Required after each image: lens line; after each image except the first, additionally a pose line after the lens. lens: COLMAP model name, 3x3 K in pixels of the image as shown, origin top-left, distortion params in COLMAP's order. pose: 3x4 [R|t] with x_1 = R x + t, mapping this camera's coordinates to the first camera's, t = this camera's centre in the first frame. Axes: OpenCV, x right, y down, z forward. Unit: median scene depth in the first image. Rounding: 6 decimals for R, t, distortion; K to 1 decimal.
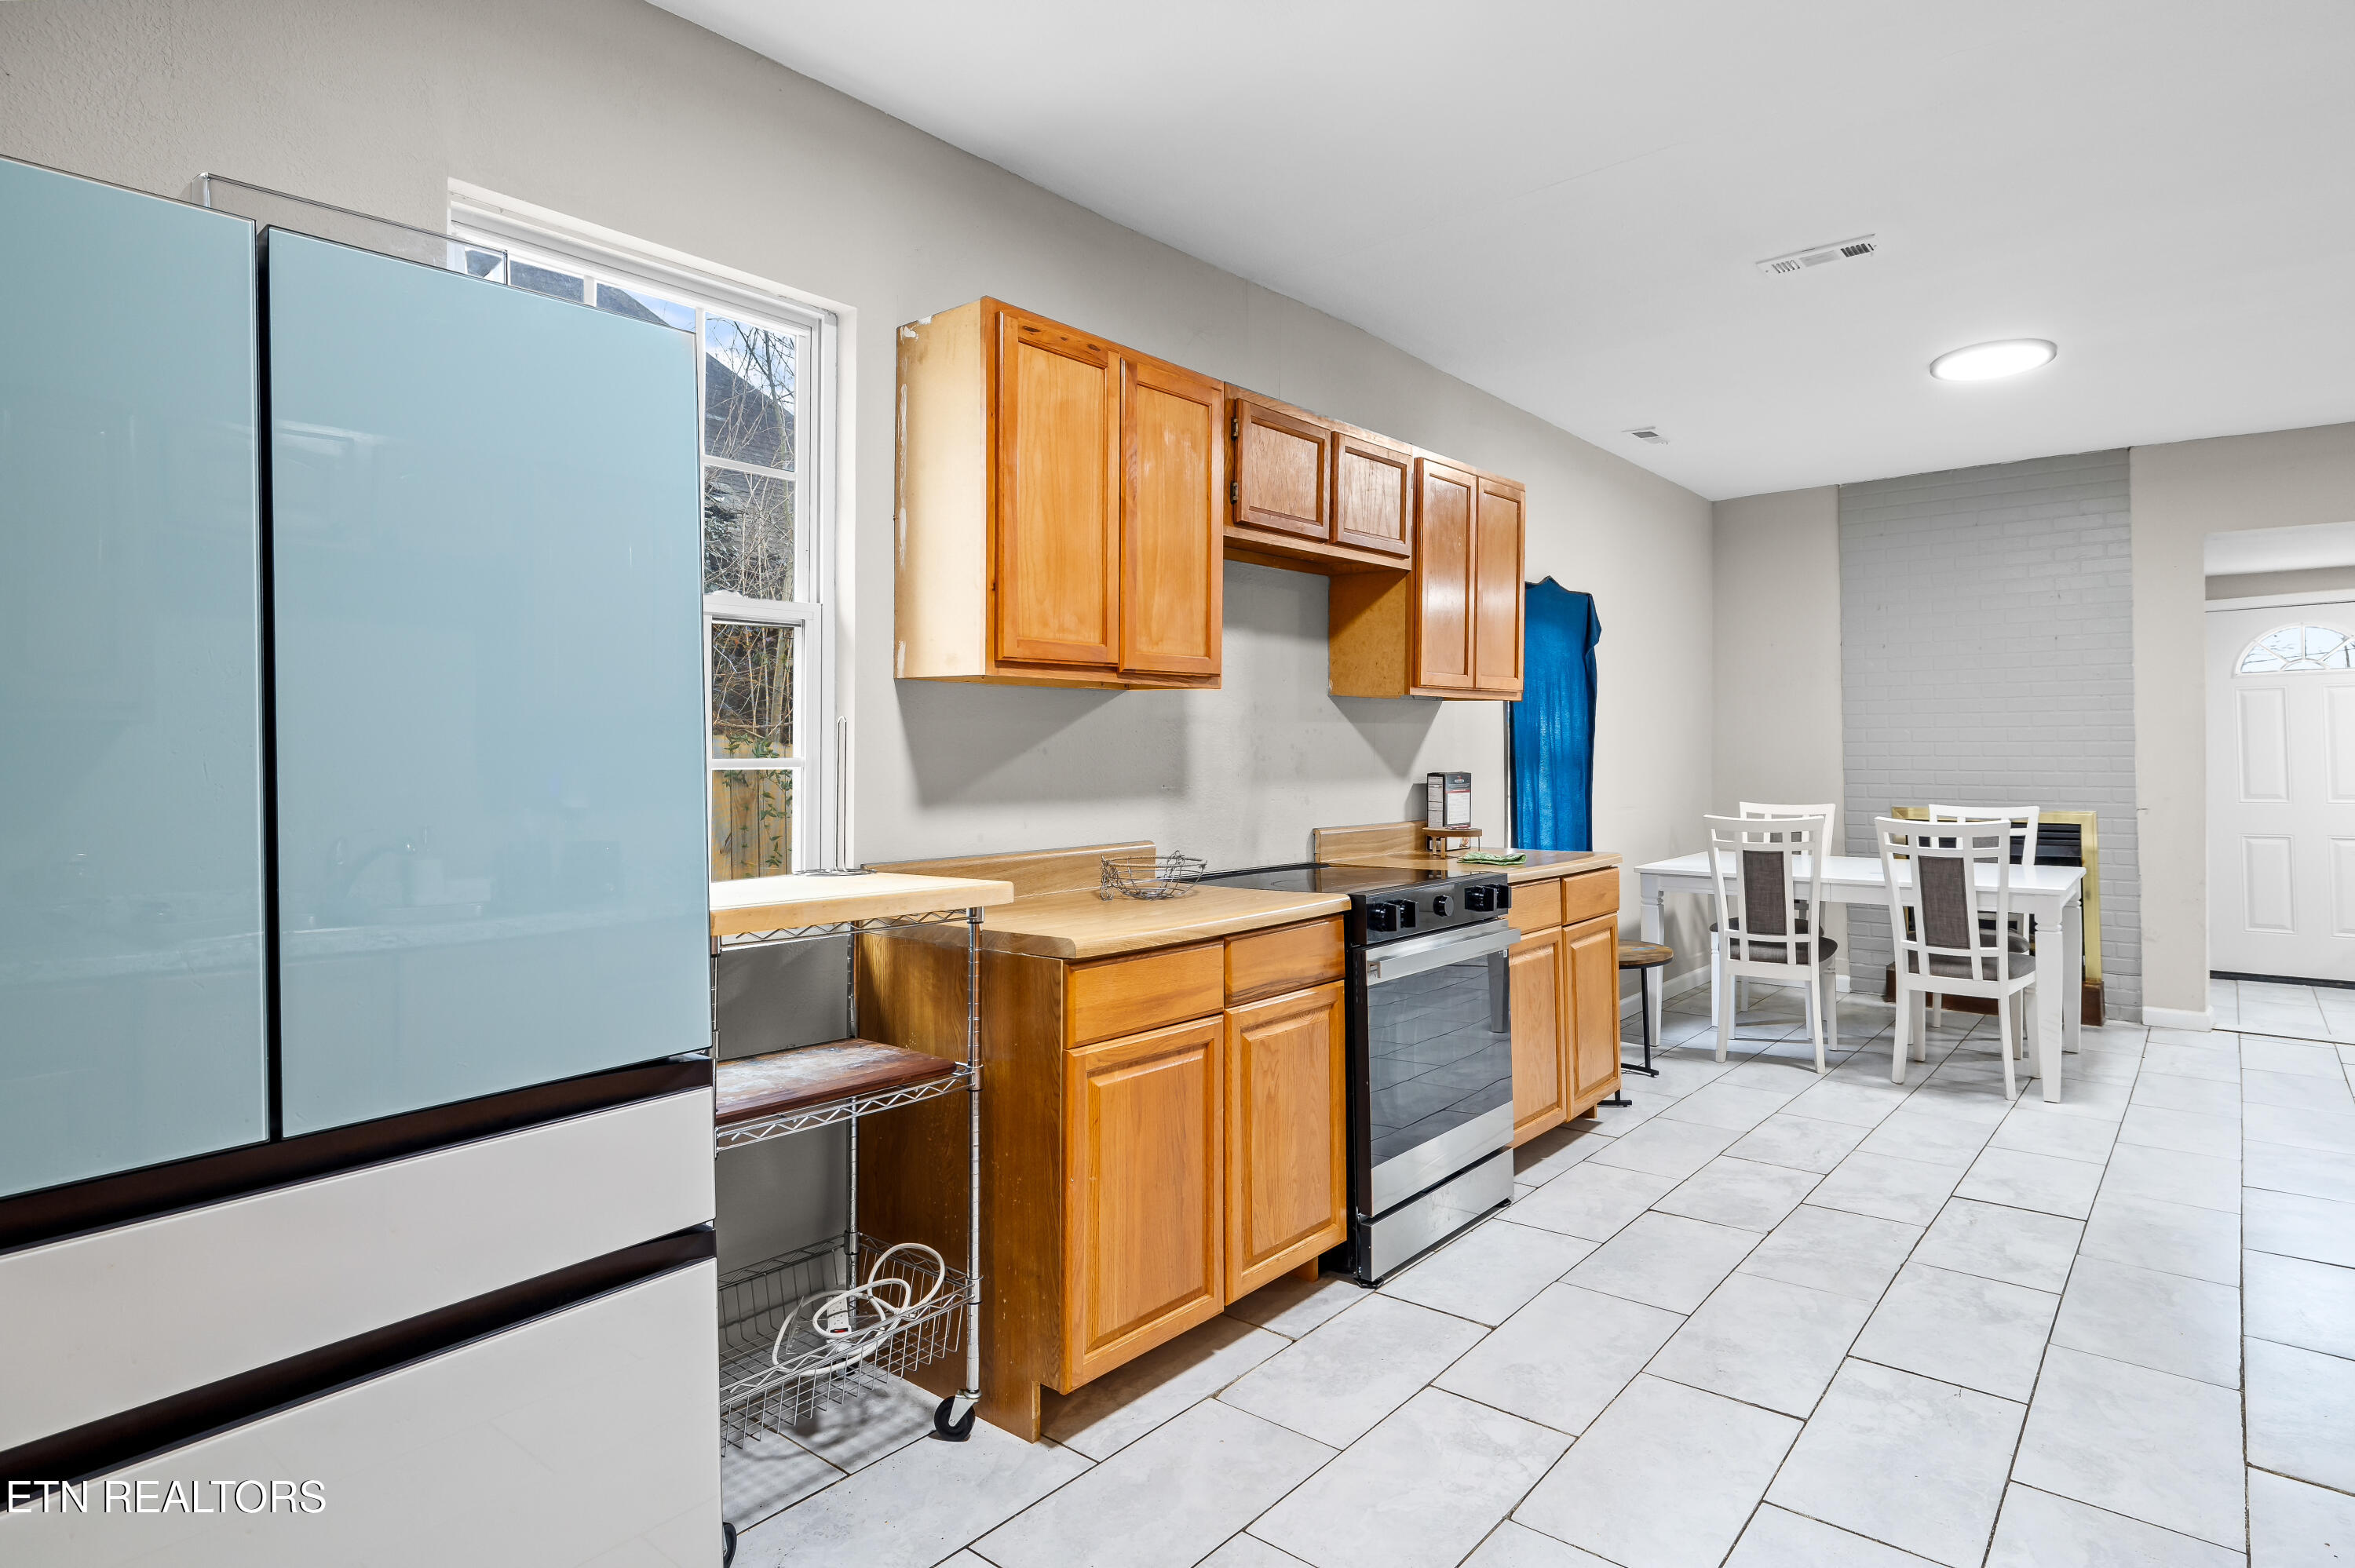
lens RADIAL K [[1226.0, 0, 1179.5], [0, 1226.0, 729.6], [0, 0, 1]] dist [-0.006756, 0.000942]
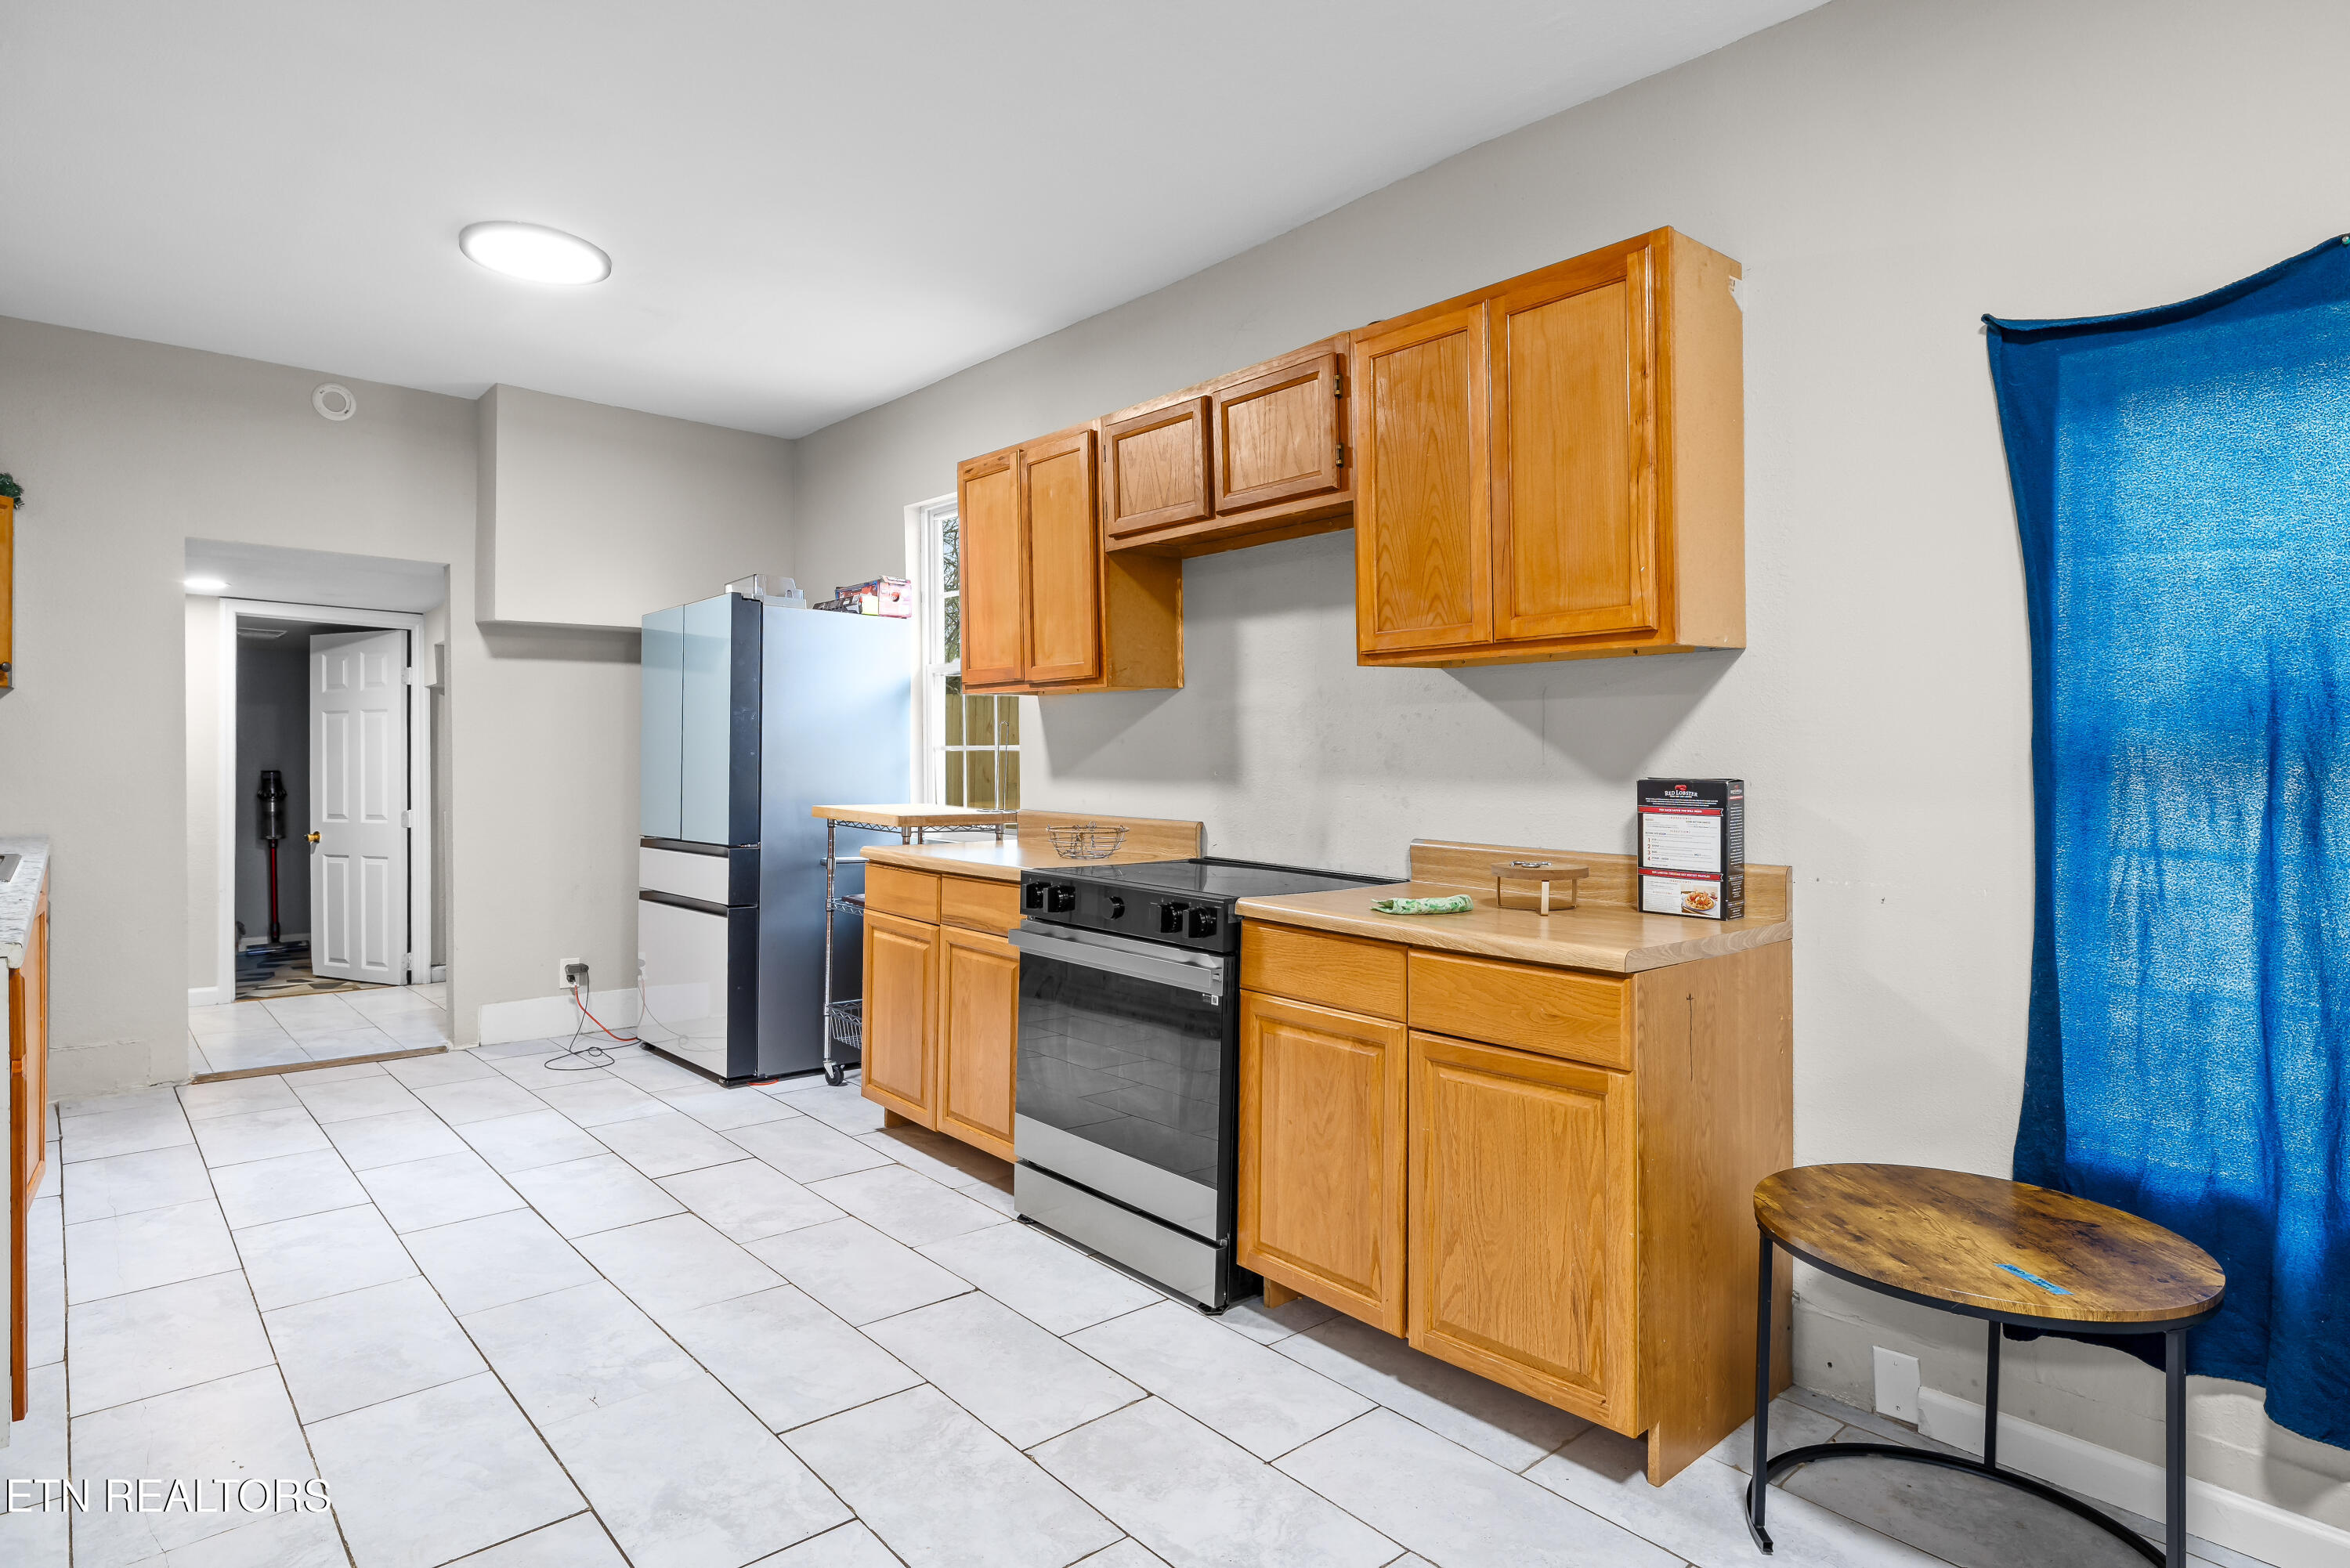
lens RADIAL K [[1223.5, 0, 1172.7], [0, 1223.5, 774.2], [0, 0, 1]] dist [-0.006756, 0.000942]
pose [[-0.125597, 0.022389, -0.991829, 1.188814], [0.014351, 0.999682, 0.020749, 0.026120], [0.991978, -0.011627, -0.125878, 1.230325]]
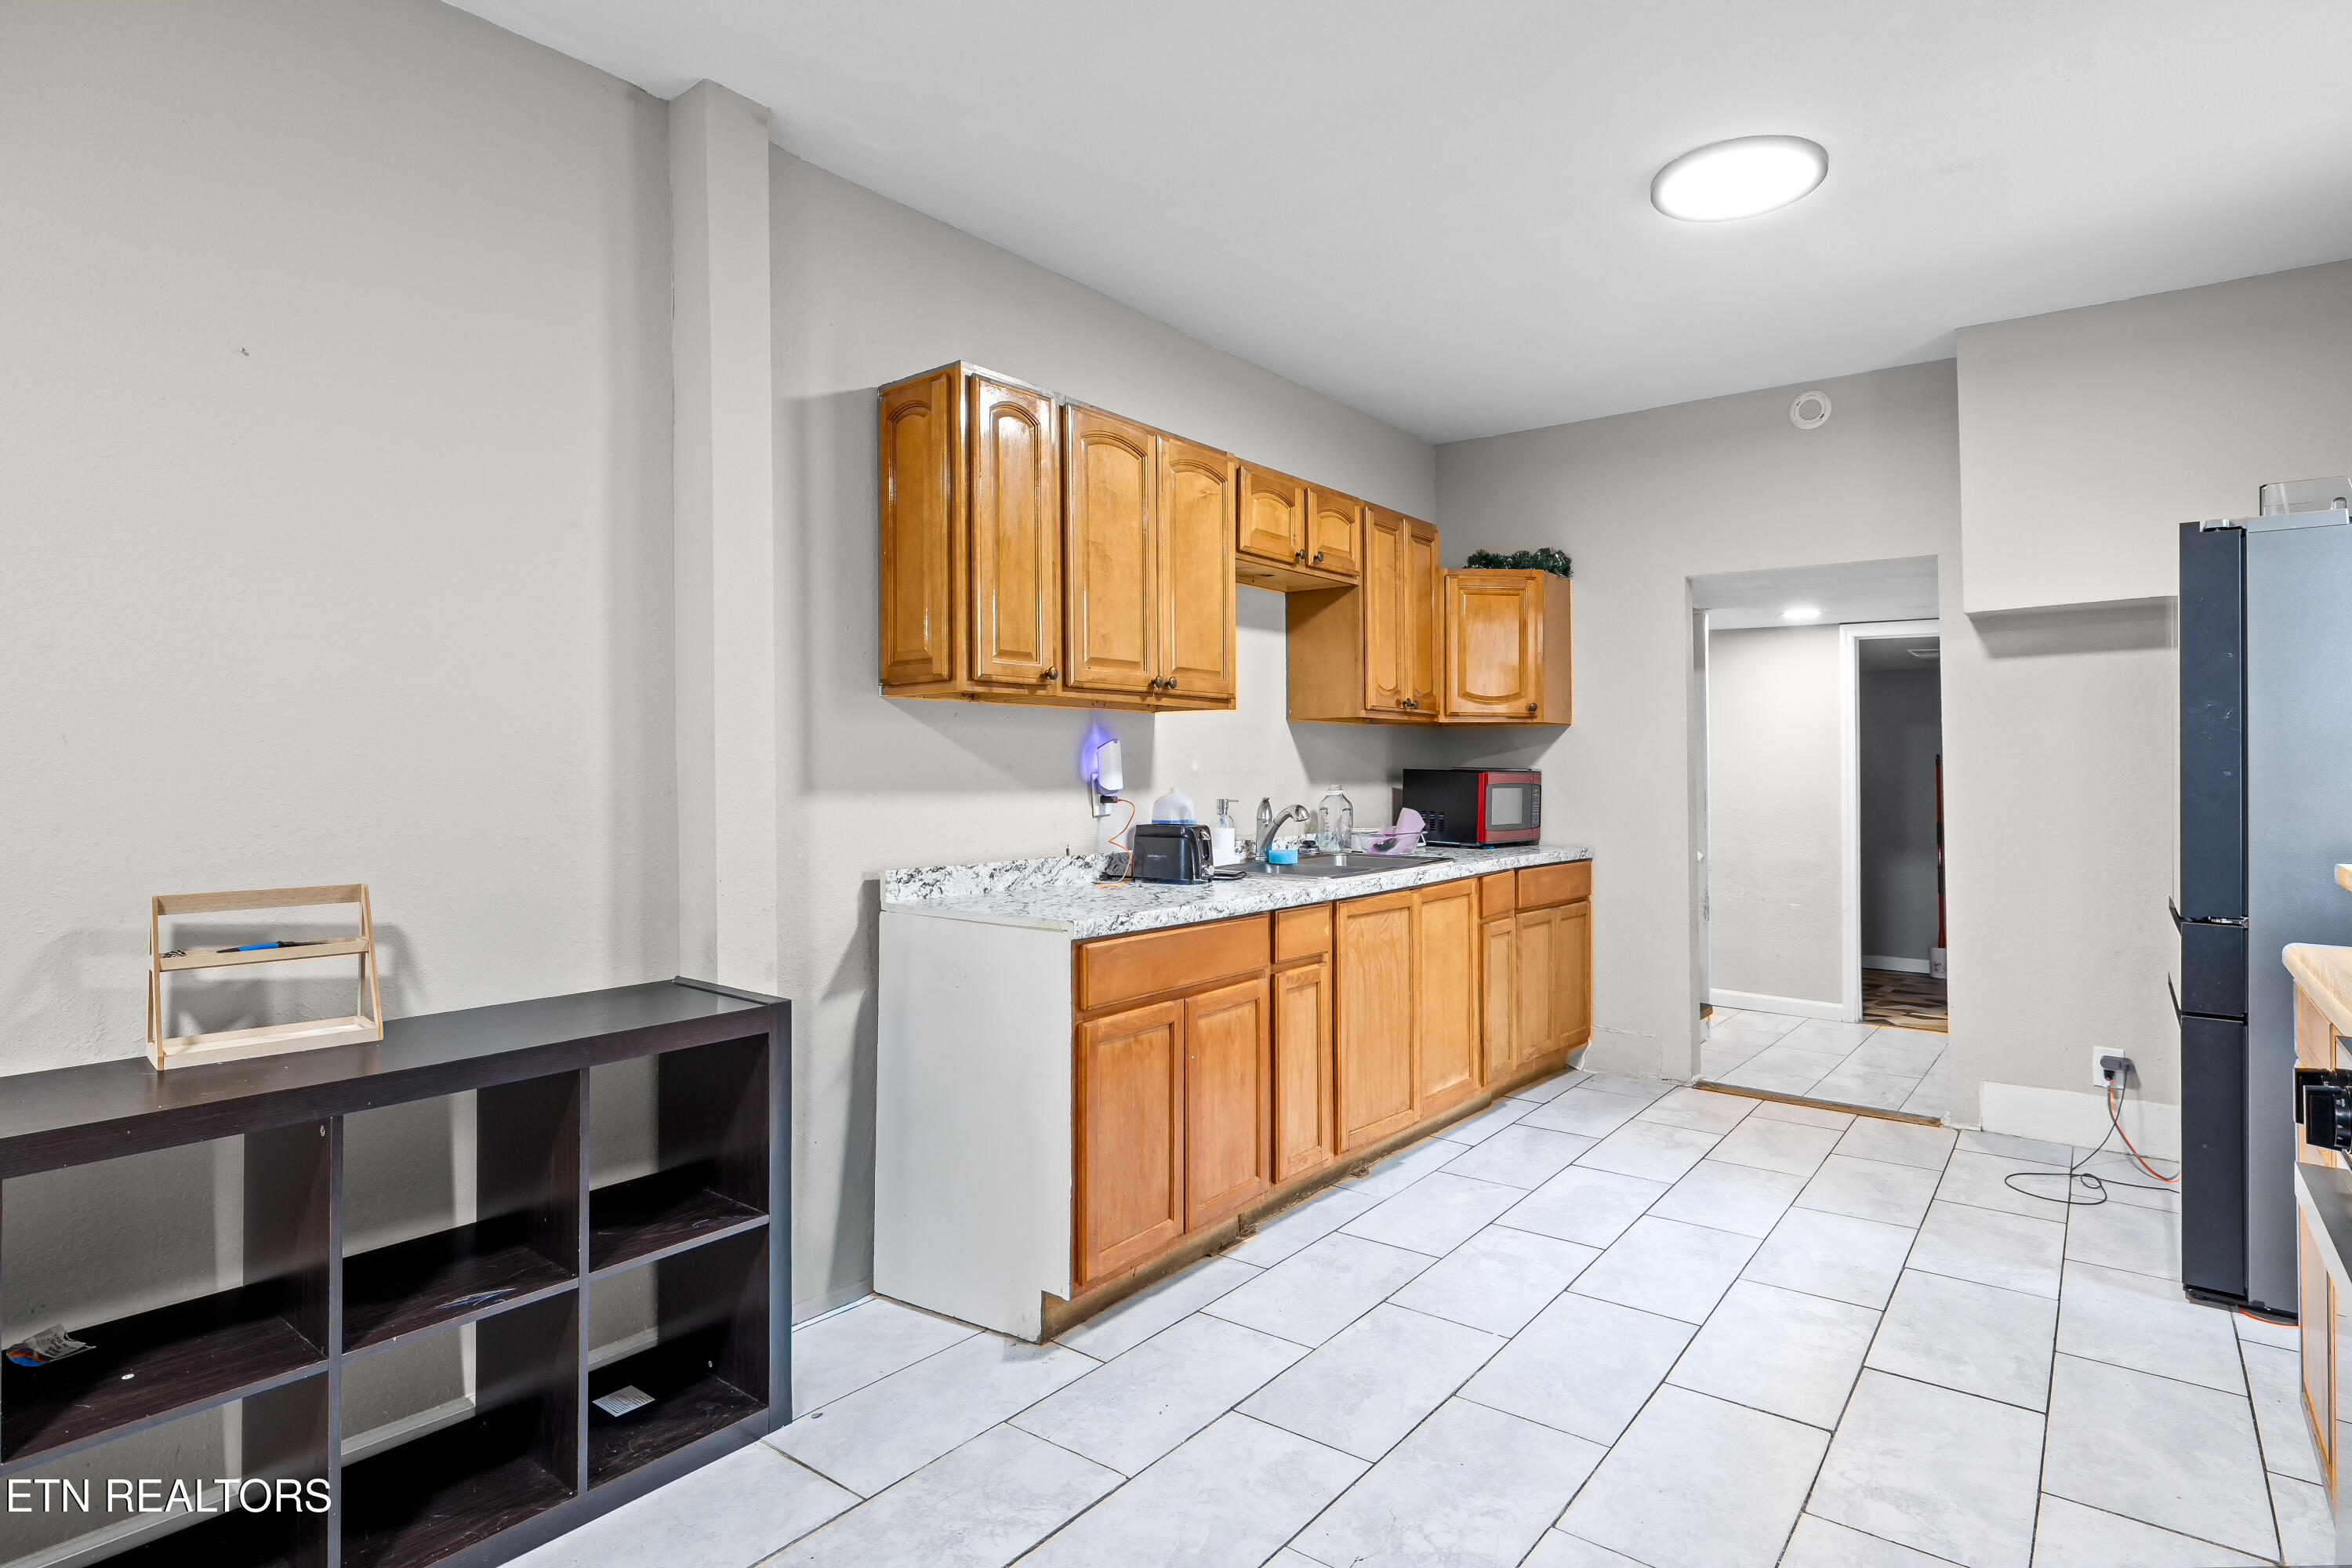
lens RADIAL K [[1224.6, 0, 1196.0], [0, 1224.6, 746.3], [0, 0, 1]] dist [-0.006756, 0.000942]
pose [[-0.998082, 0.010875, -0.060948, 0.611717], [0.013443, 0.999032, -0.041882, 0.033114], [0.060433, -0.042621, -0.997262, 1.409741]]
